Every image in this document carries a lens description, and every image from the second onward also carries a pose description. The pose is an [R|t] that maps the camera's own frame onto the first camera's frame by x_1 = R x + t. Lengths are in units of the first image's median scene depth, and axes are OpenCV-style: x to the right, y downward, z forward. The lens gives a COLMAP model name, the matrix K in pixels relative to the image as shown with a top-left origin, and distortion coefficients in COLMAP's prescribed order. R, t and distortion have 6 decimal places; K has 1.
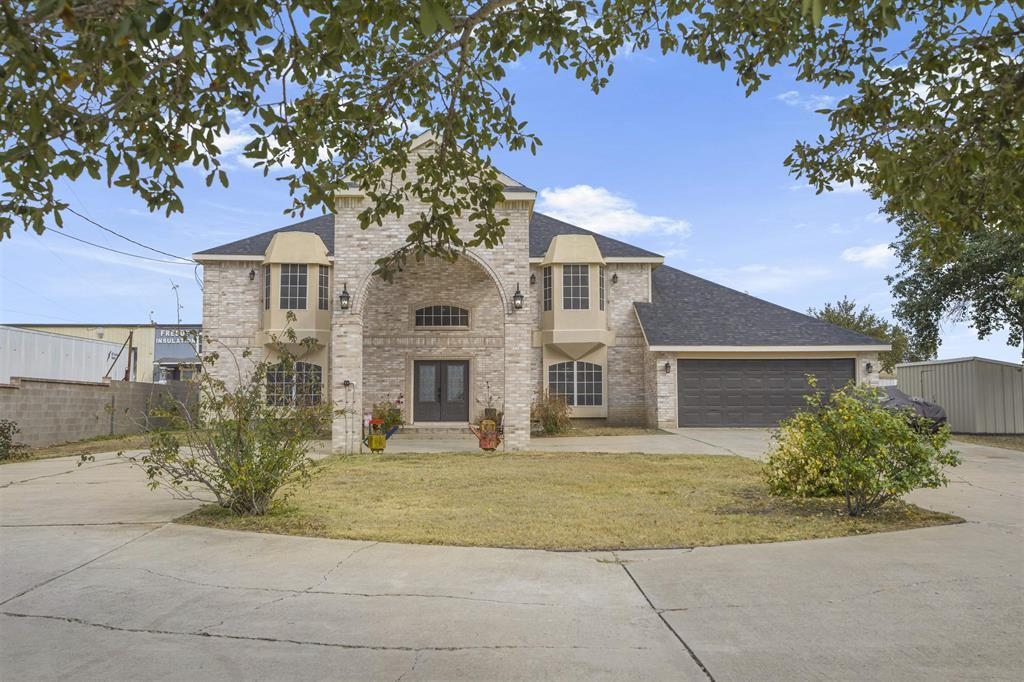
lens RADIAL K [[980.2, 0, 513.3], [0, 980.2, 316.3], [0, 0, 1]] dist [0.062398, 0.001907]
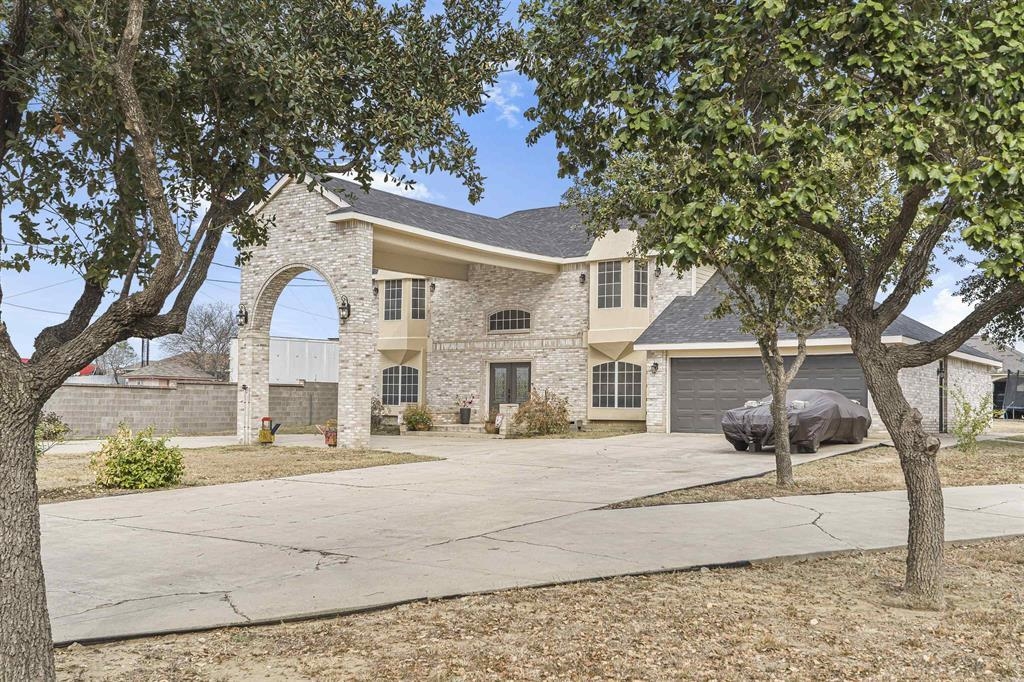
lens RADIAL K [[1022.8, 0, 512.0], [0, 1022.8, 341.0], [0, 0, 1]] dist [0.001187, 0.000300]
pose [[0.790790, -0.027837, -0.611454, 0.596914], [0.046835, 0.998788, 0.015101, 0.005798], [0.610293, -0.040580, 0.791136, 0.144920]]
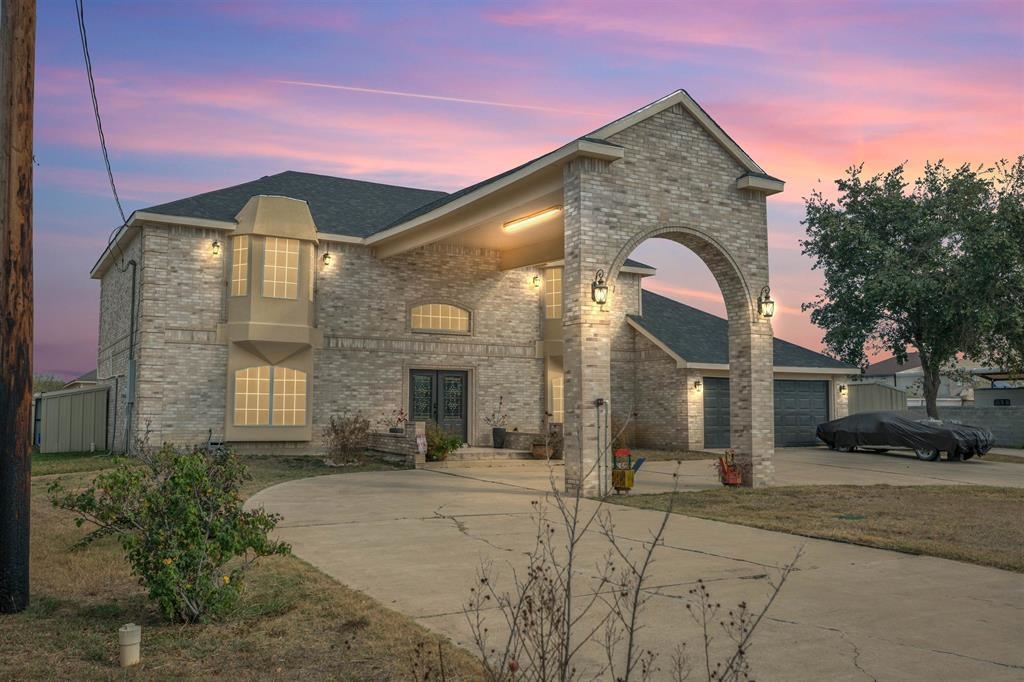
lens RADIAL K [[913.7, 0, 512.0], [0, 913.7, 320.3], [0, 0, 1]] dist [0.013900, 0.001351]
pose [[0.879980, 0.055990, 0.471700, -0.391885], [-0.051345, 0.998422, -0.022724, 0.017131], [-0.472228, -0.004223, 0.881466, 0.285309]]
